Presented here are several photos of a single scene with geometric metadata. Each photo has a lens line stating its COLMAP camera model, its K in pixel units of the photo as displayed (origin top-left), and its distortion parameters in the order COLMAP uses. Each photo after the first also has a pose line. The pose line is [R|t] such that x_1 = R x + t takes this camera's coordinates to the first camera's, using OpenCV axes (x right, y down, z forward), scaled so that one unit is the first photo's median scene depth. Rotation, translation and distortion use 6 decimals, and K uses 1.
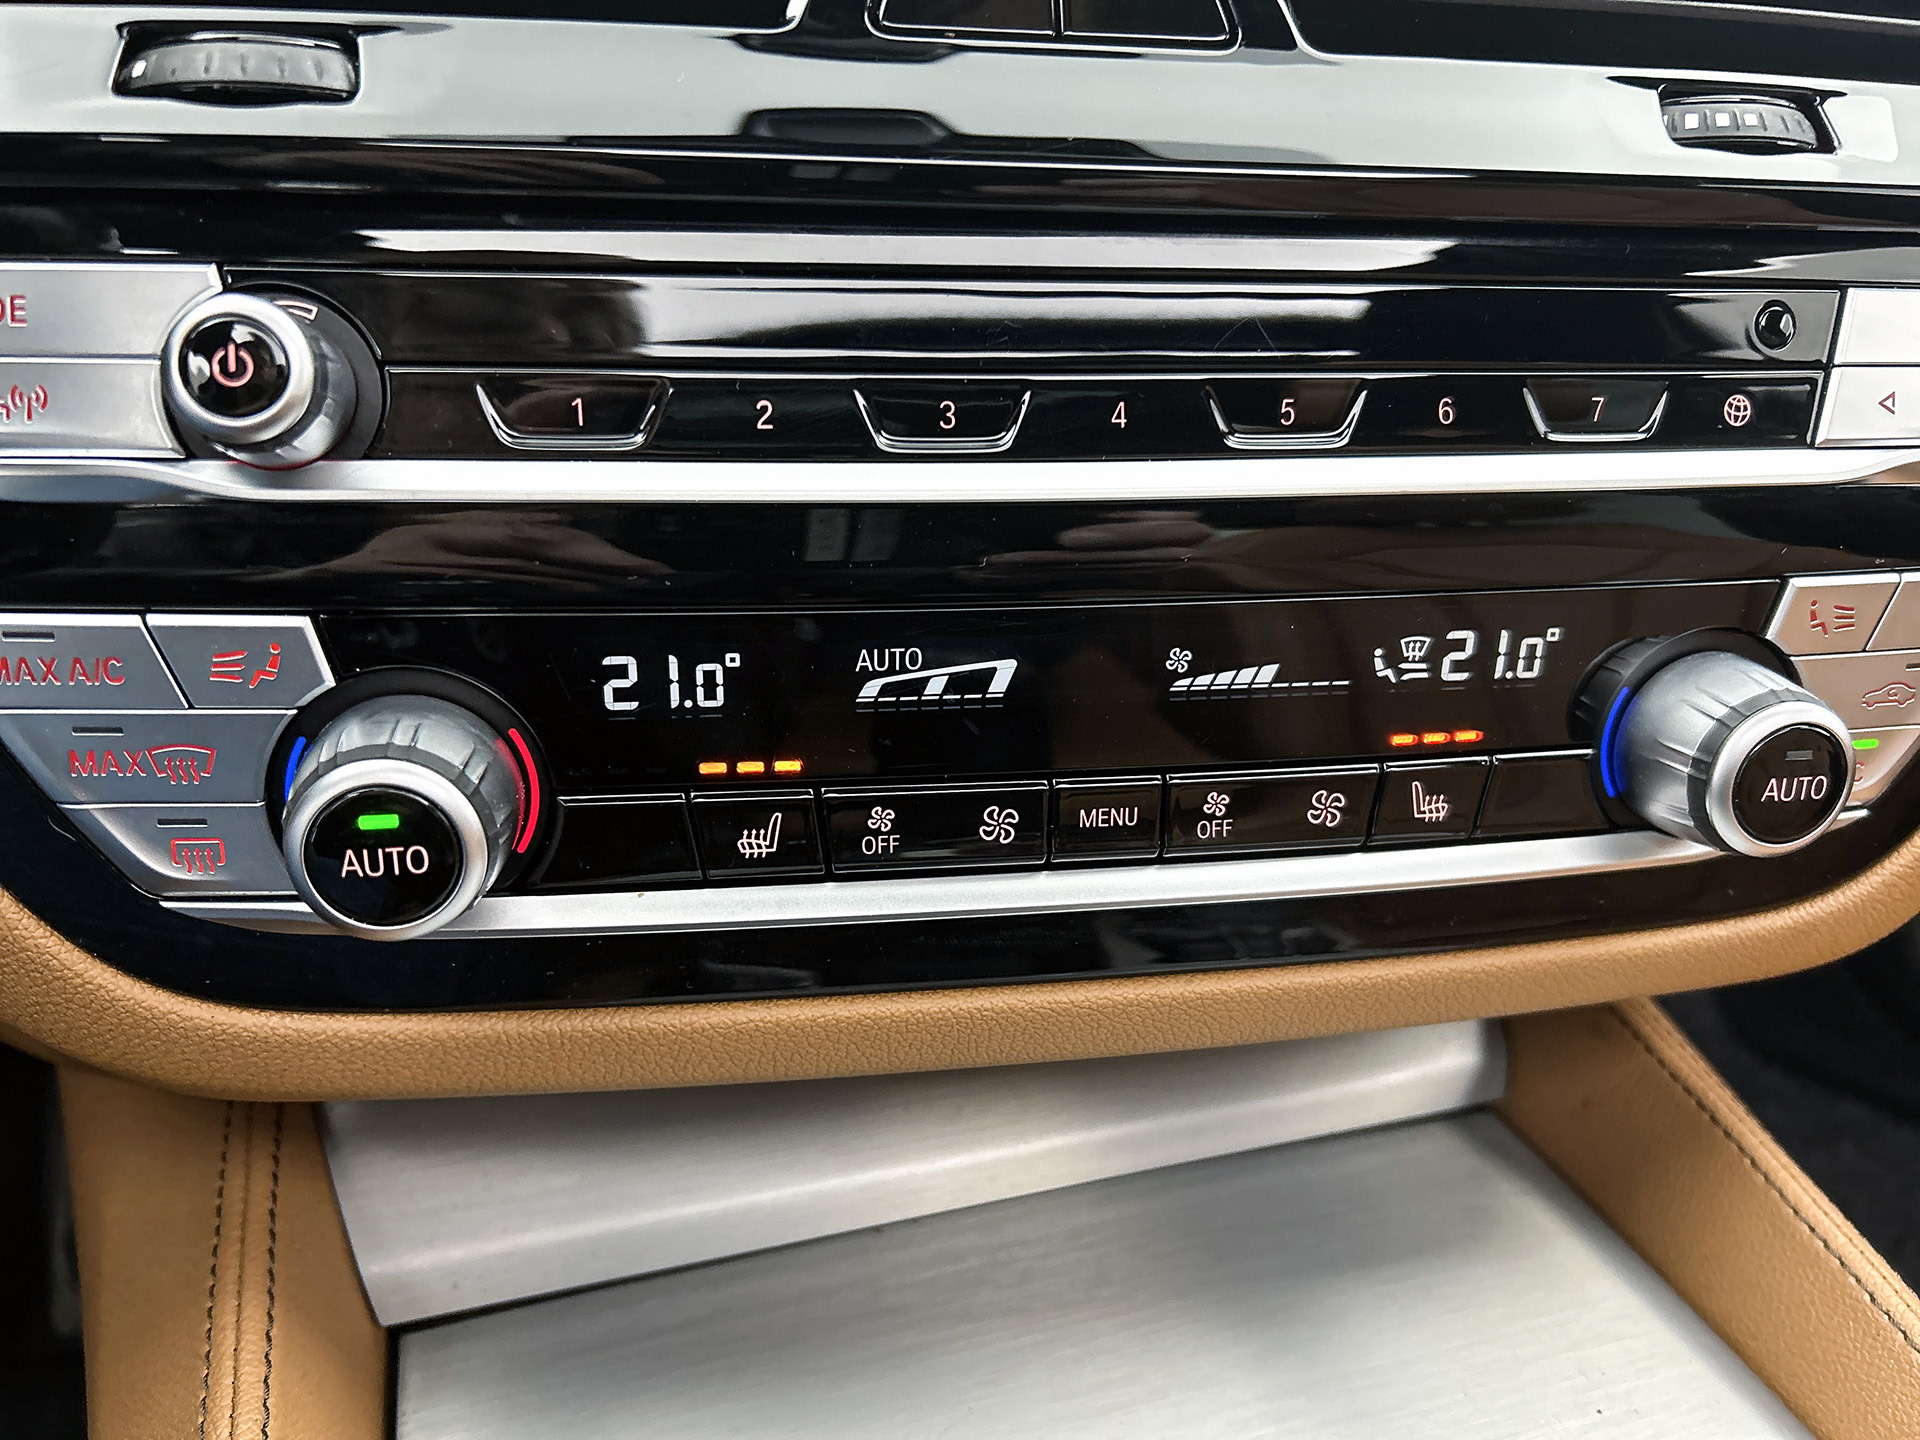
lens RADIAL K [[1454.0, 0, 959.2], [0, 1454.0, 707.9], [0, 0, 1]] dist [0.015987, -0.039217]
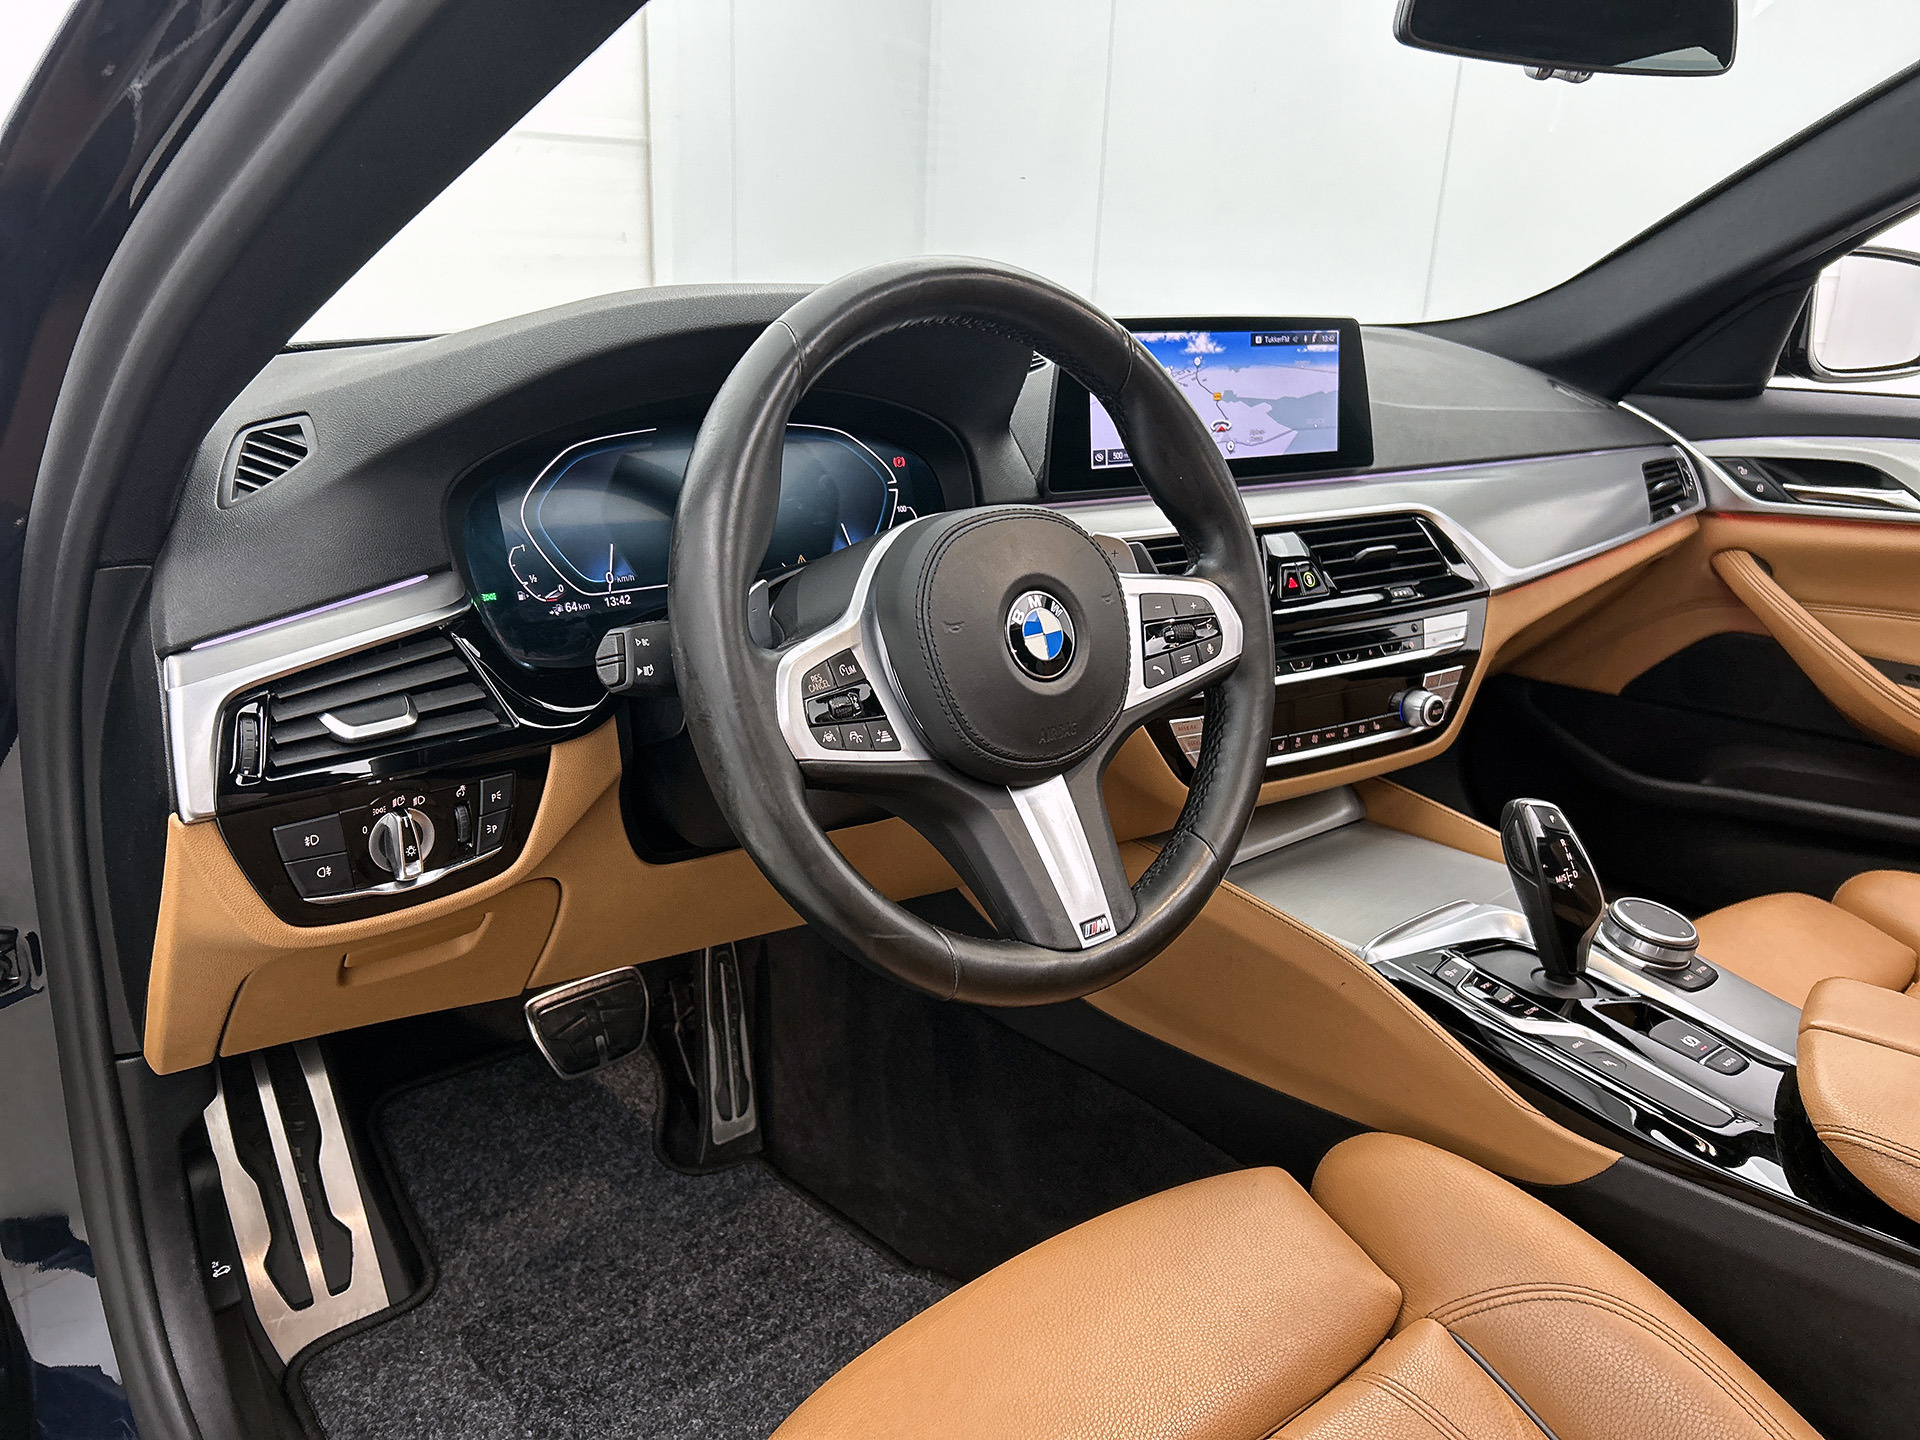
lens RADIAL K [[1444.4, 0, 963.8], [0, 1444.4, 728.9], [0, 0, 1]] dist [0.106190, -0.164478]
pose [[0.921334, -0.134672, 0.364702, -3.106478], [0.169134, 0.983506, -0.064102, 0.171545], [-0.350054, 0.120743, 0.928915, -3.498791]]
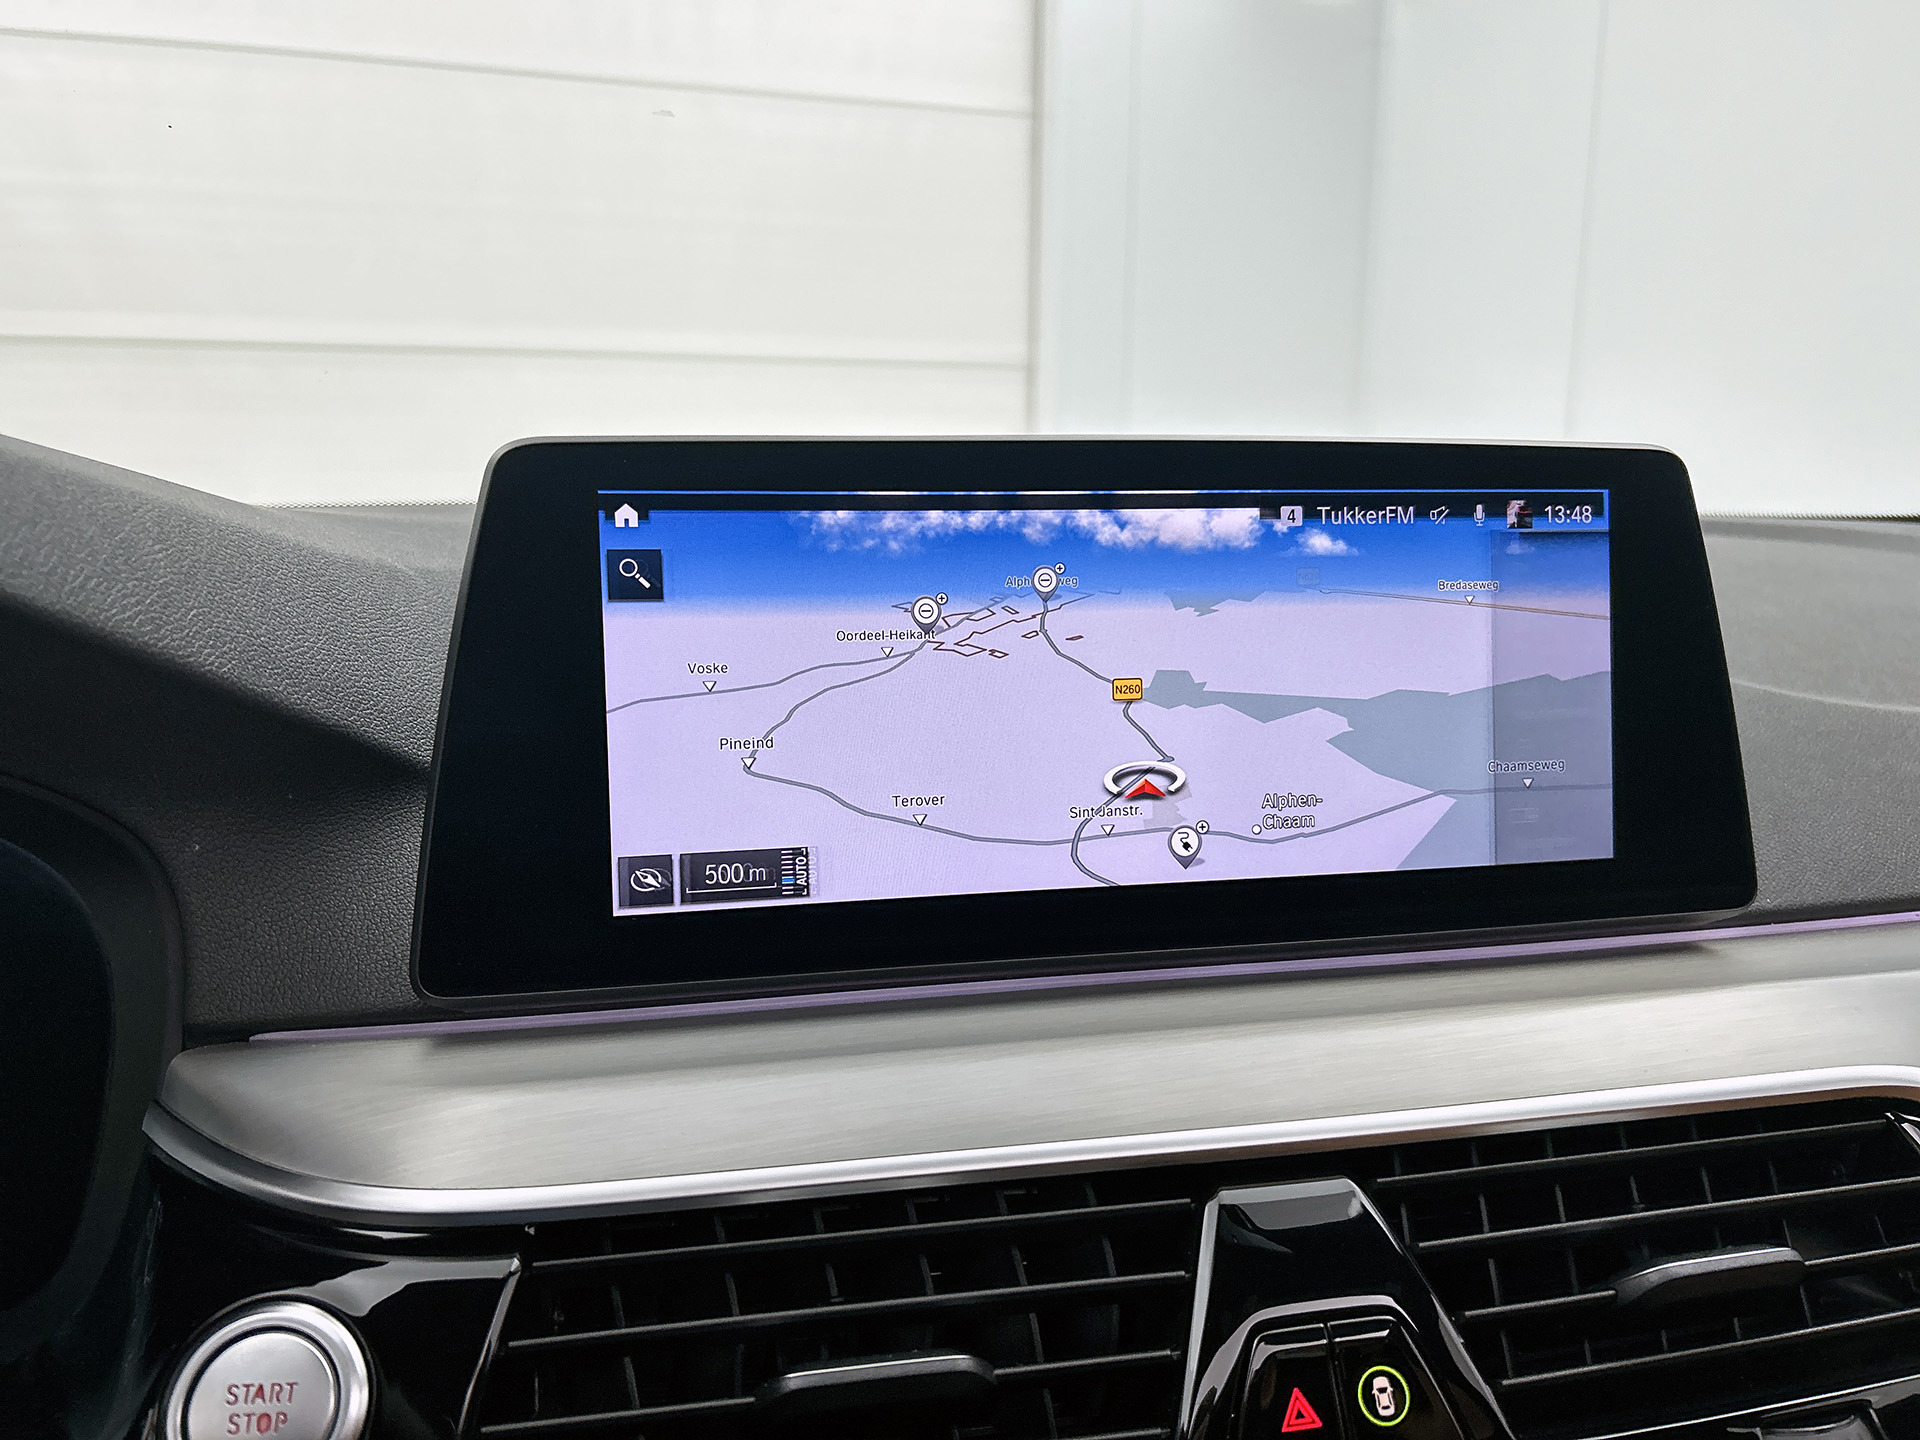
lens RADIAL K [[1445.7, 0, 960.0], [0, 1445.7, 720.0], [0, 0, 1]] dist [0.026198, -0.044708]
pose [[0.998451, -0.043502, 0.034682, -0.316545], [0.051110, 0.963465, -0.262911, -0.780033], [-0.021978, 0.264277, 0.964196, -0.506407]]
